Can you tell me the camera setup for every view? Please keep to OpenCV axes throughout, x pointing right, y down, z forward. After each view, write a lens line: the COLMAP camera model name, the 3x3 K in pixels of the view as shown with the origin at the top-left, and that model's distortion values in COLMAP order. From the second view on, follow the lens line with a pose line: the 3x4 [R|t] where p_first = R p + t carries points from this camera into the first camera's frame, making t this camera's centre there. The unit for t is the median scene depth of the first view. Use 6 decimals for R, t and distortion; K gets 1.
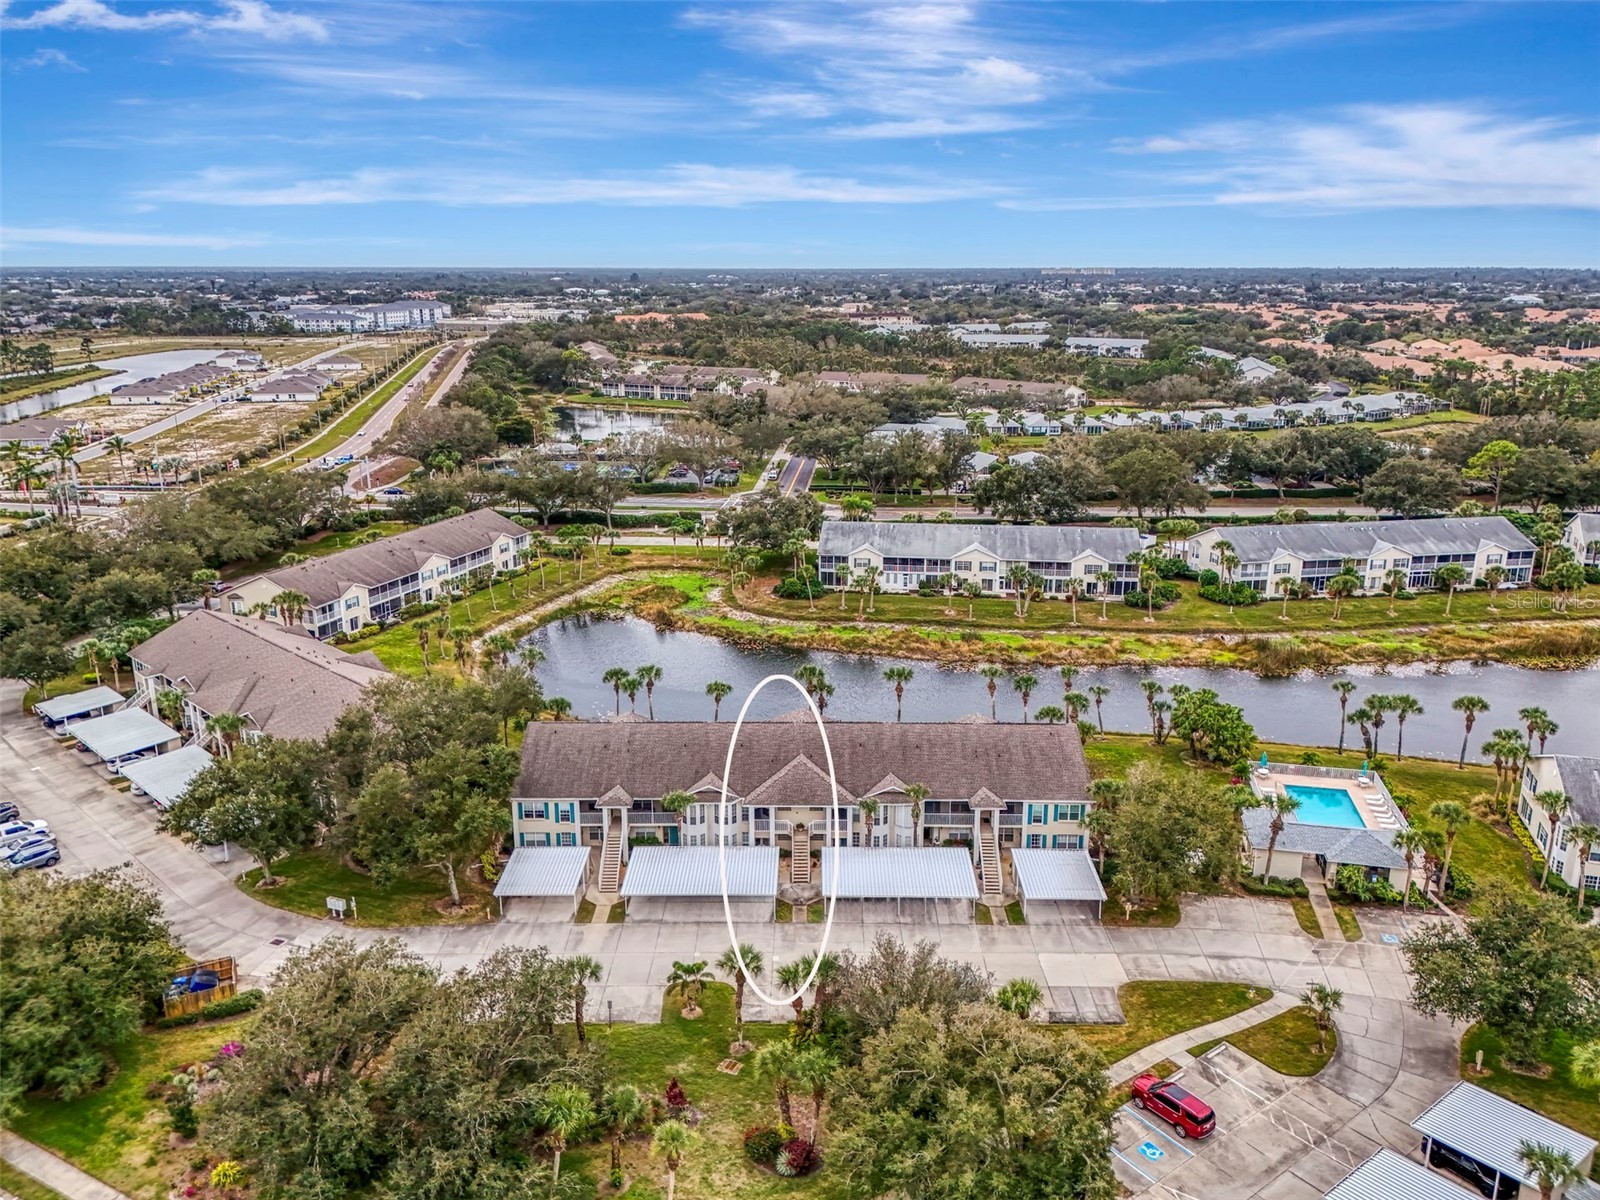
lens RADIAL K [[1293.1, 0, 800.0], [0, 1293.1, 600.0], [0, 0, 1]] dist [-0.006820, -0.001763]
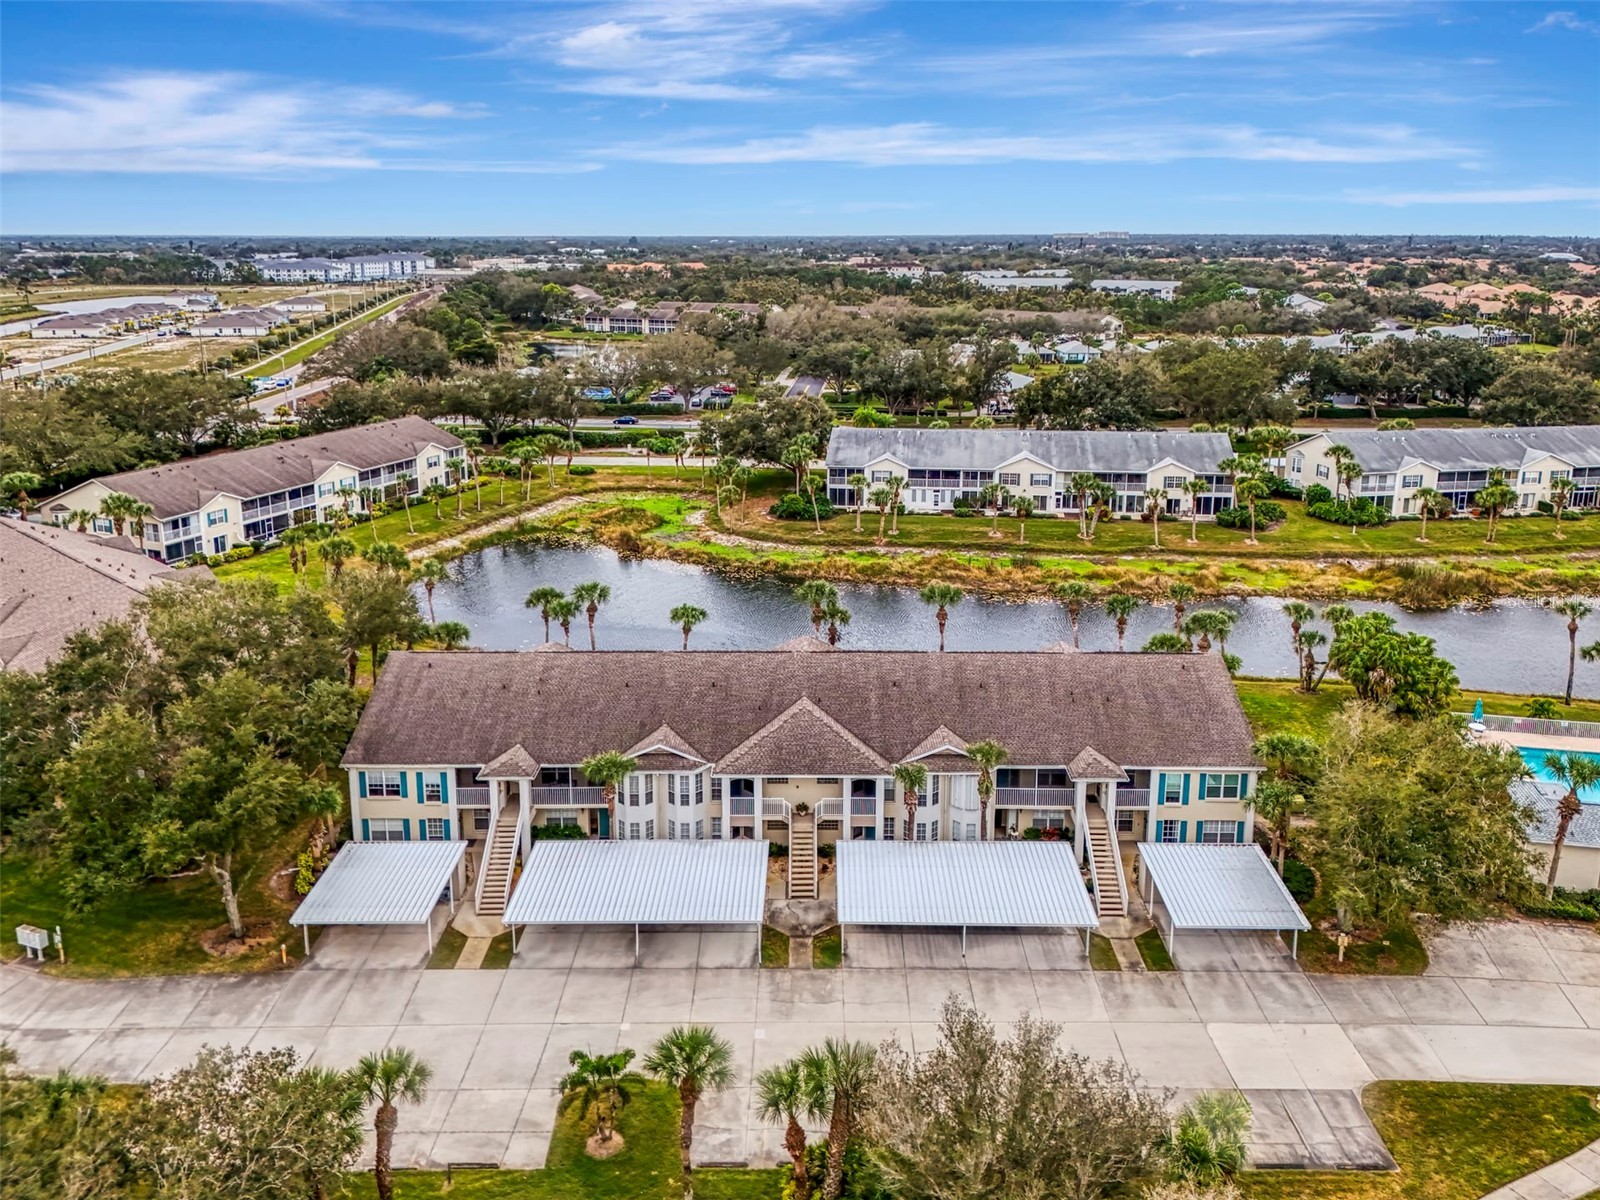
lens RADIAL K [[1293.1, 0, 800.0], [0, 1293.1, 600.0], [0, 0, 1]] dist [-0.006820, -0.001763]
pose [[0.999988, -0.002467, -0.004168, 0.001260], [0.002526, 0.999896, 0.014182, 0.037346], [0.004133, -0.014193, 0.999891, 0.214645]]
